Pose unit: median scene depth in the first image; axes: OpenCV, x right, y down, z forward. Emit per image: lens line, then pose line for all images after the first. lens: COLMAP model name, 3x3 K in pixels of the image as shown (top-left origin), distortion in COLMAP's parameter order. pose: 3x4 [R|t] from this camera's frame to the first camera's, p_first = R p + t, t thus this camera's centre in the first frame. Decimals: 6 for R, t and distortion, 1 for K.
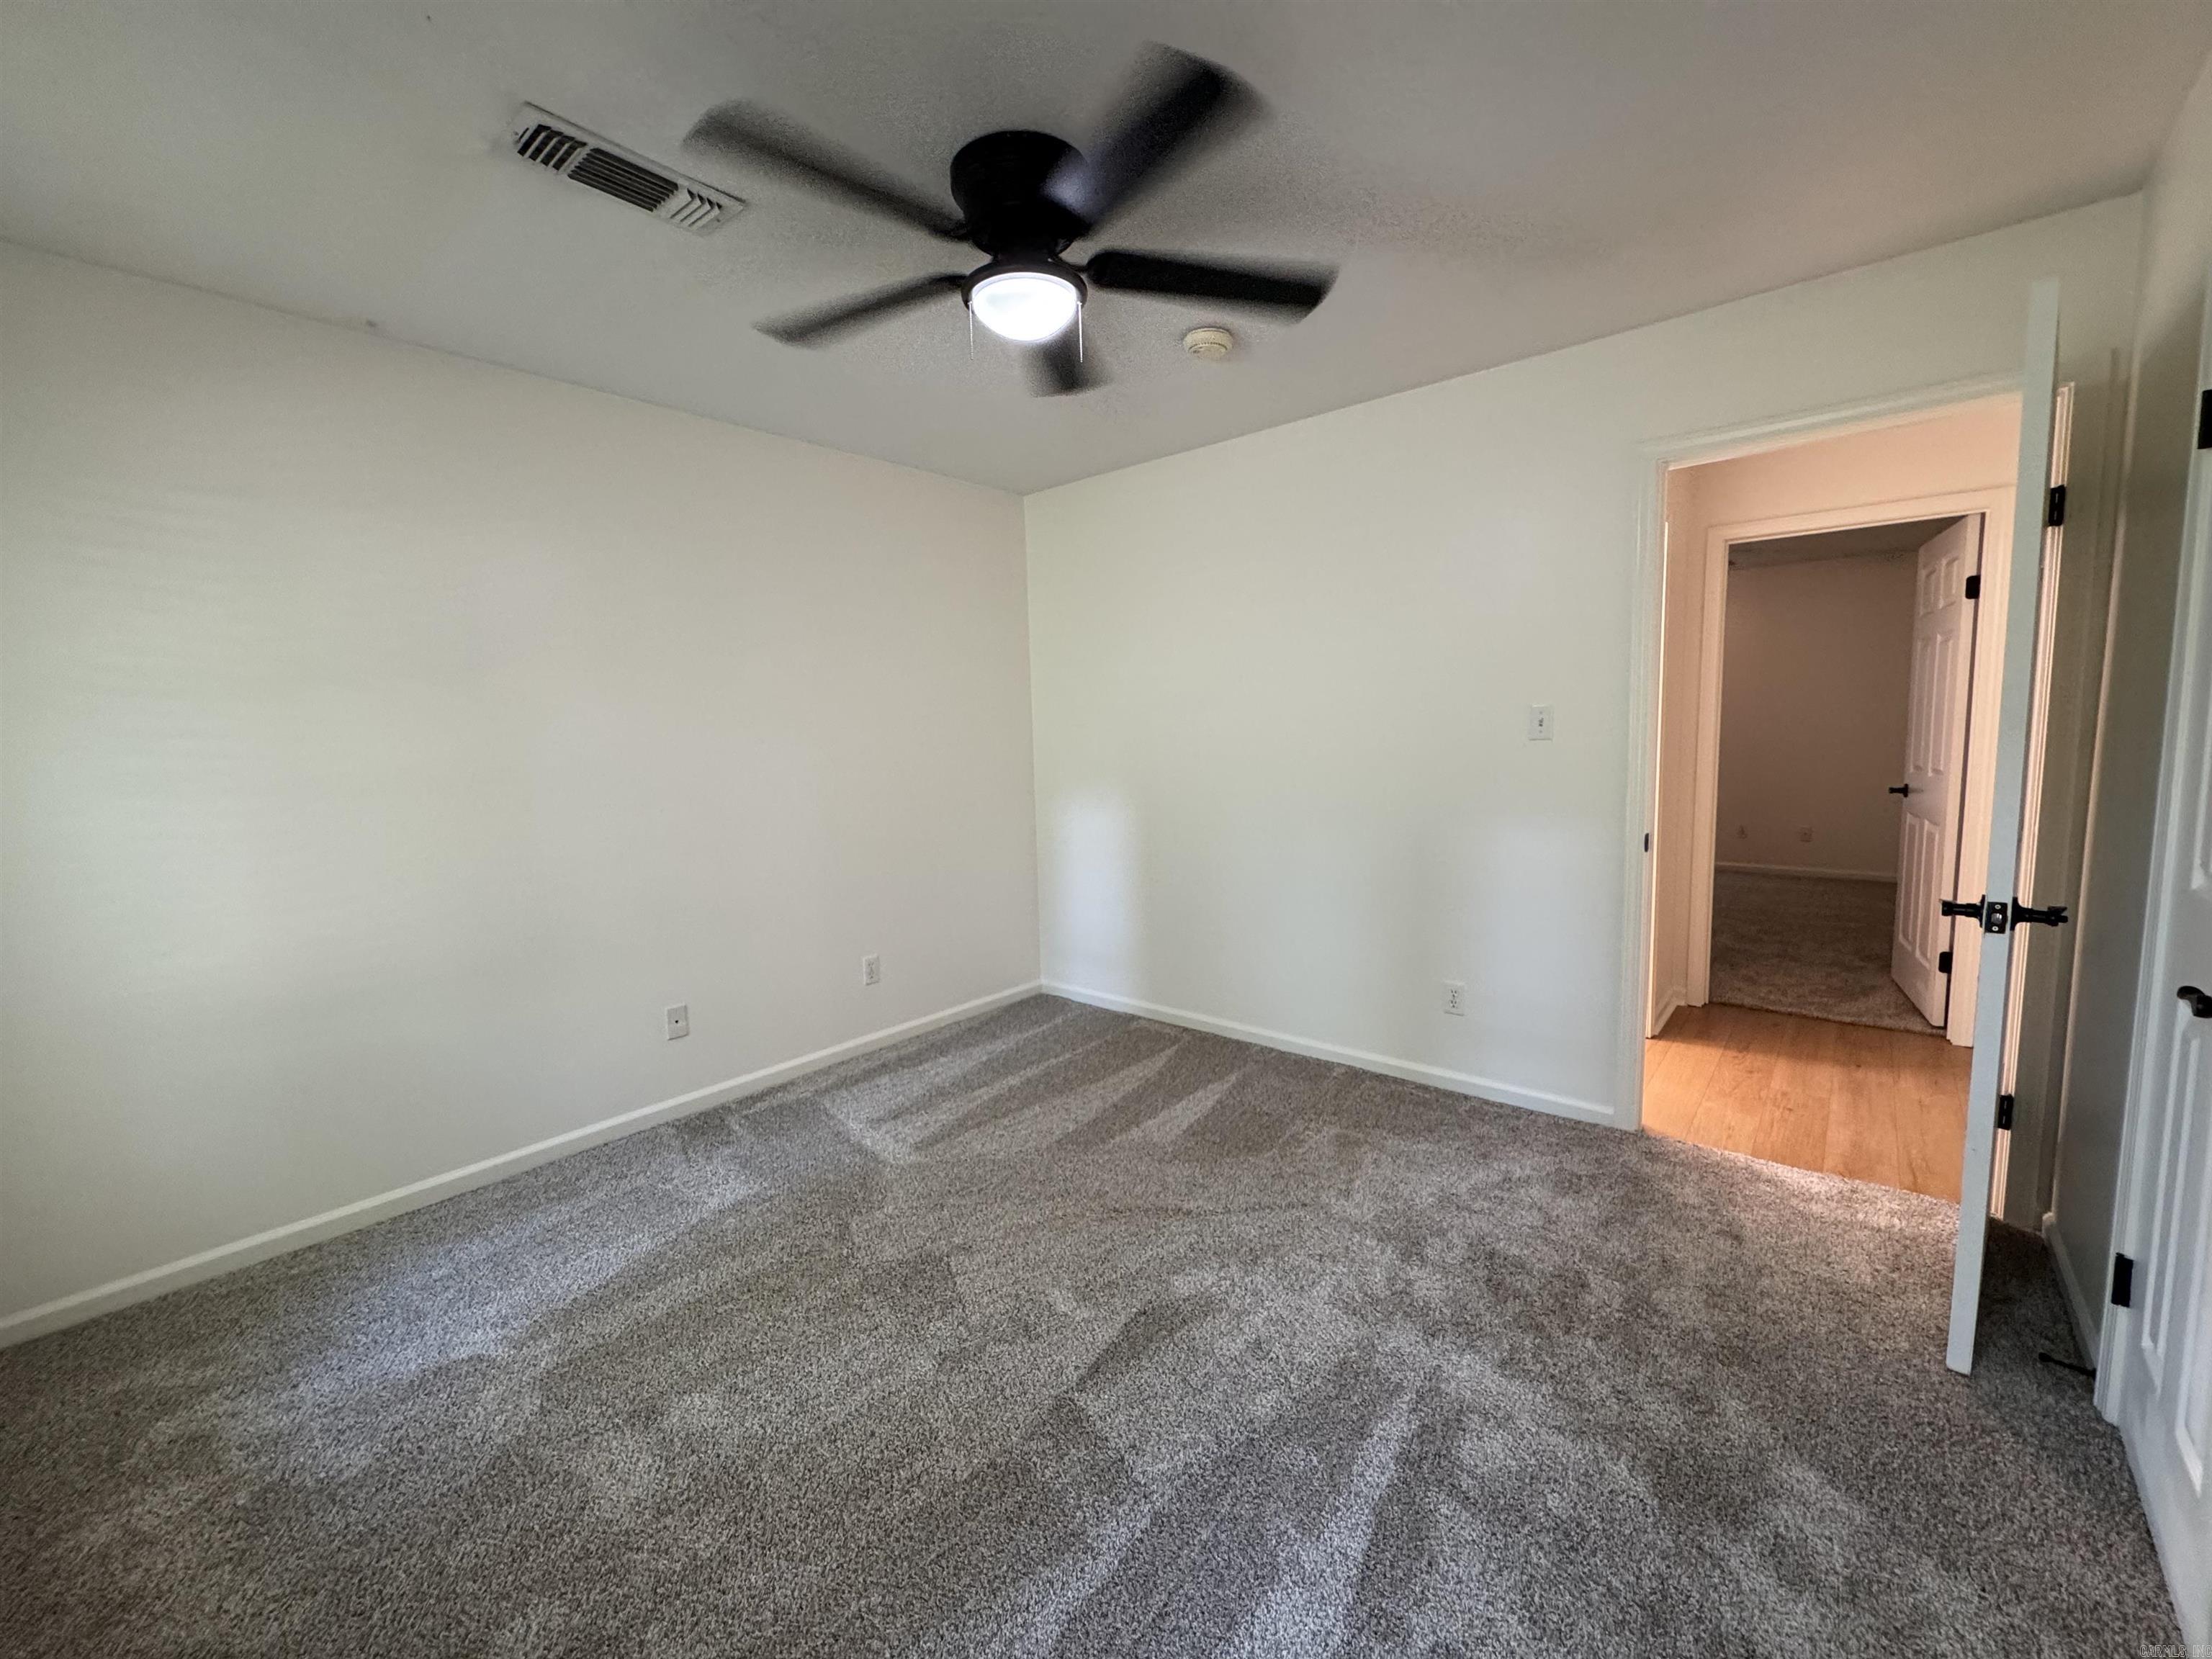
lens RADIAL K [[895.0, 0, 1105.3], [0, 895.0, 830.4], [0, 0, 1]] dist [-0.000152, 0.000149]
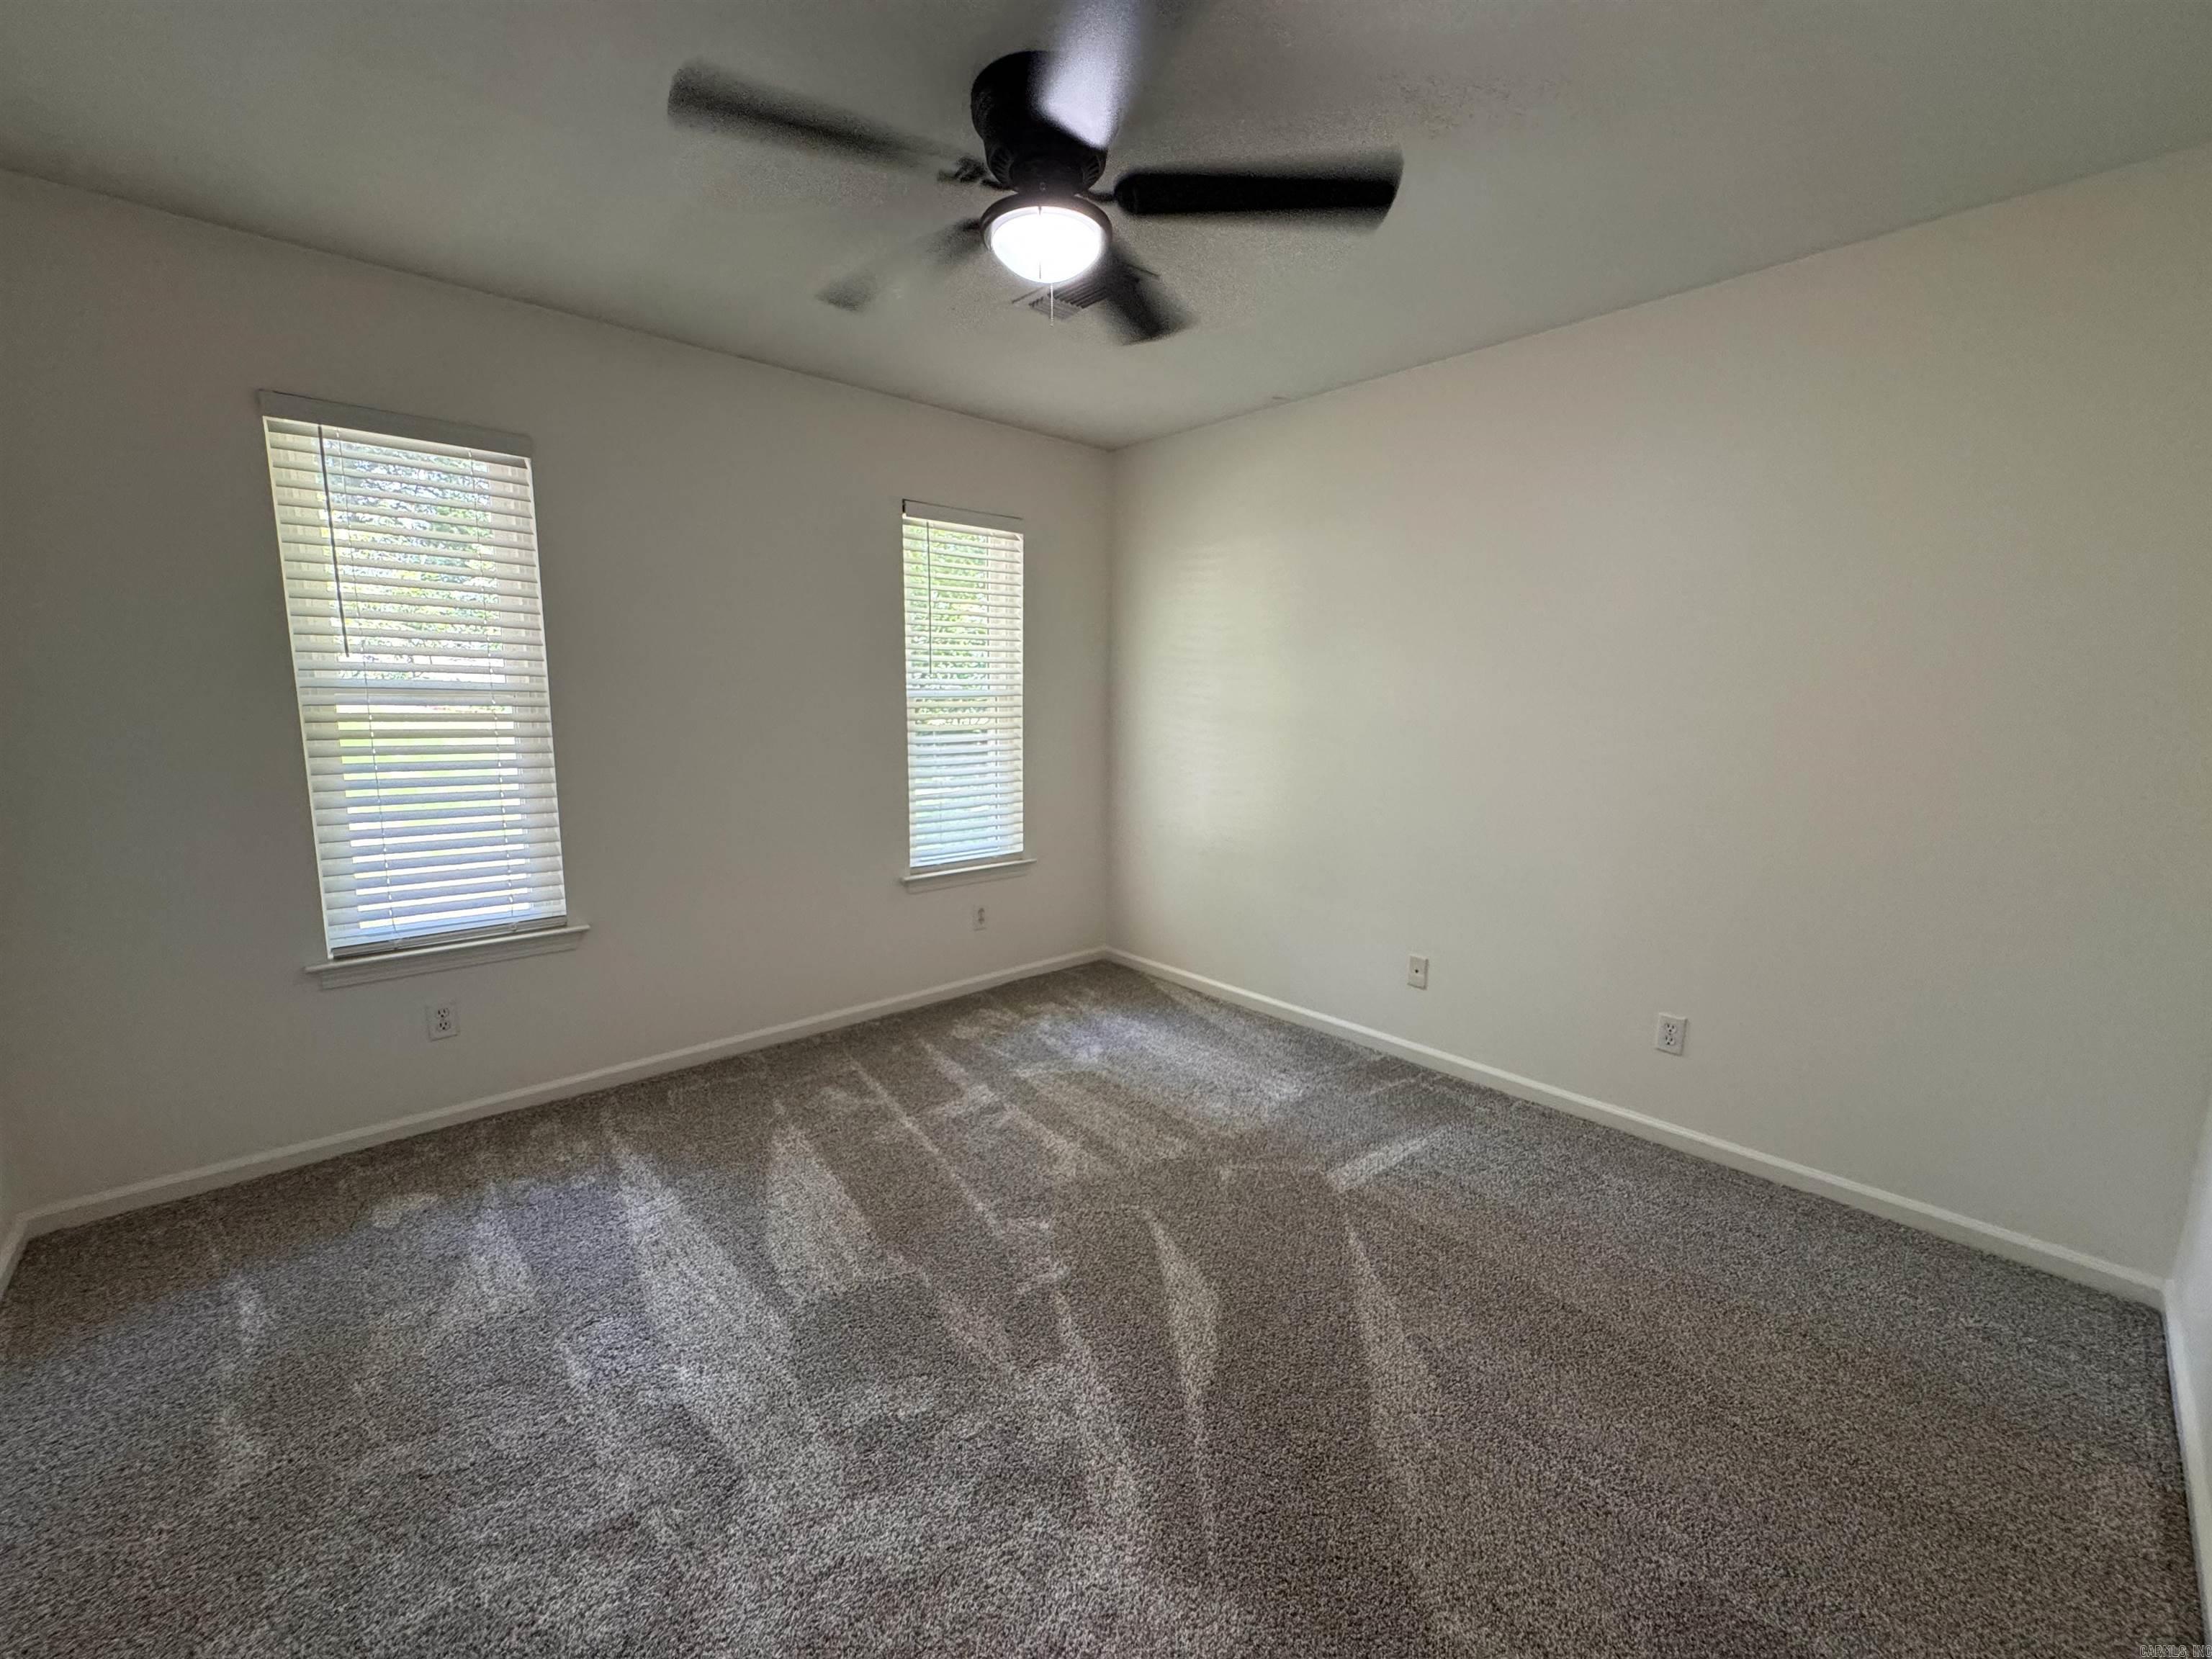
lens RADIAL K [[898.5, 0, 1100.6], [0, 898.5, 824.1], [0, 0, 1]] dist [0.001499, 0.000477]
pose [[-0.121782, 0.177302, -0.976593, 0.640509], [-0.114873, 0.974787, 0.191299, -0.127633], [0.985887, 0.135480, -0.098344, 0.827886]]
